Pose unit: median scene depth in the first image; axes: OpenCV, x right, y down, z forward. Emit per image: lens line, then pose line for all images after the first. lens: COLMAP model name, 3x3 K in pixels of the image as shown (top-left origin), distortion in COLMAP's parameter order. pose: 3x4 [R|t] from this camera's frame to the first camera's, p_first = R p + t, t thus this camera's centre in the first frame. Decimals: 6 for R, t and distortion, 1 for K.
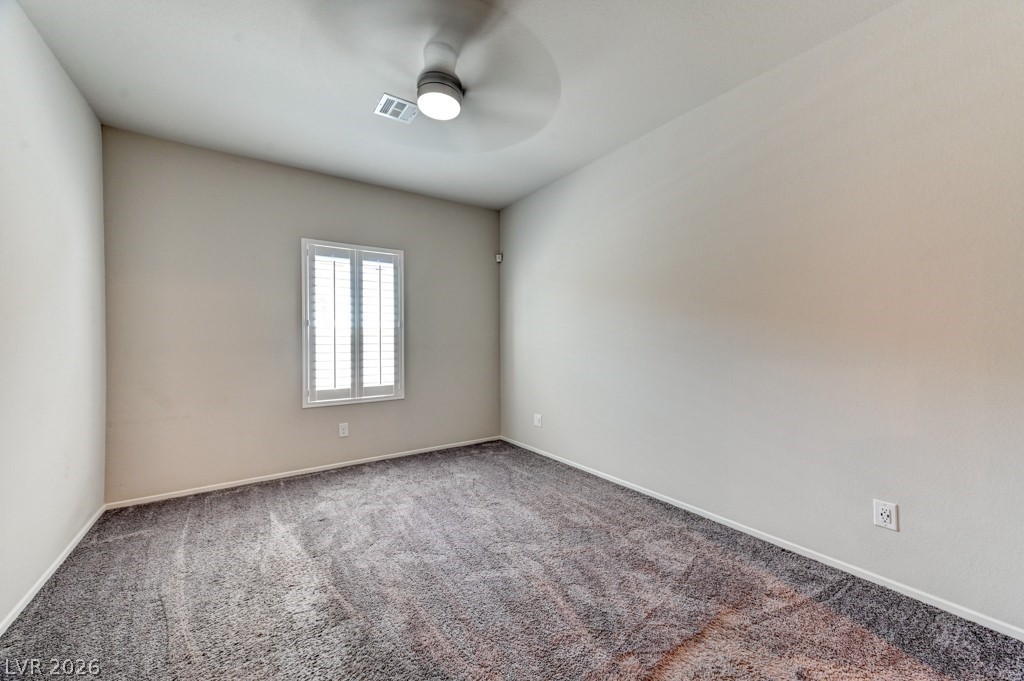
lens RADIAL K [[397.9, 0, 515.9], [0, 397.9, 340.1], [0, 0, 1]] dist [0.025291, 0.000605]
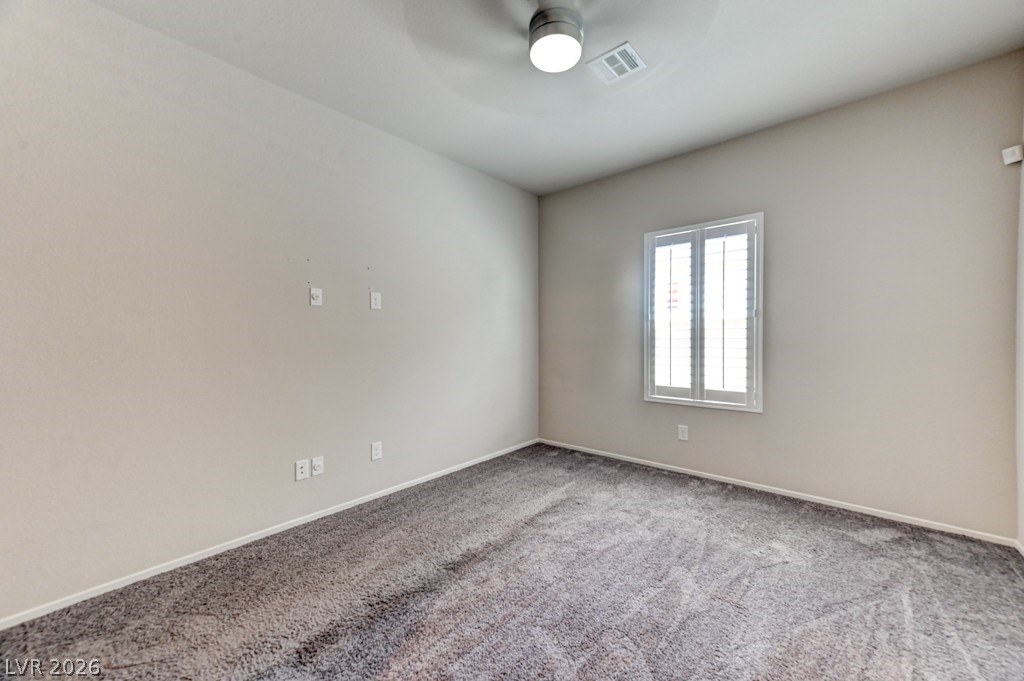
lens RADIAL K [[397.9, 0, 515.9], [0, 397.9, 340.1], [0, 0, 1]] dist [0.025291, 0.000605]
pose [[0.254578, 0.016360, -0.966914, 0.349534], [0.007106, 0.999798, 0.018788, -0.005889], [0.967026, -0.011654, 0.254411, 0.404427]]
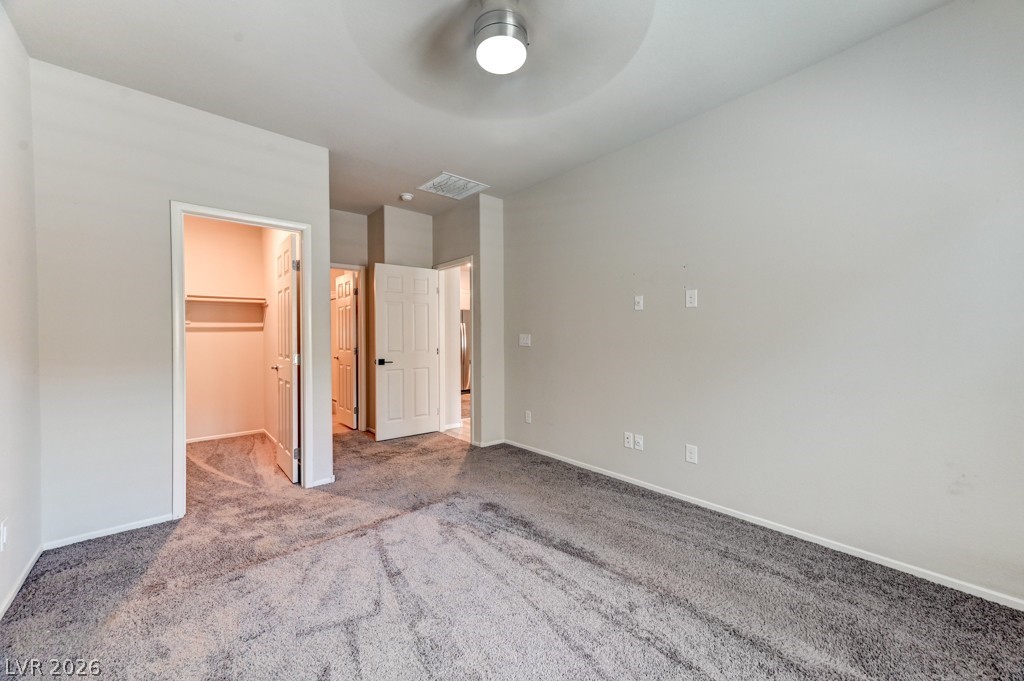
lens RADIAL K [[397.9, 0, 515.9], [0, 397.9, 340.1], [0, 0, 1]] dist [0.025291, 0.000605]
pose [[-0.994296, 0.011357, -0.106045, -0.062298], [0.011393, 0.999935, 0.000268, 0.004352], [0.106041, -0.000942, -0.994361, 1.050339]]
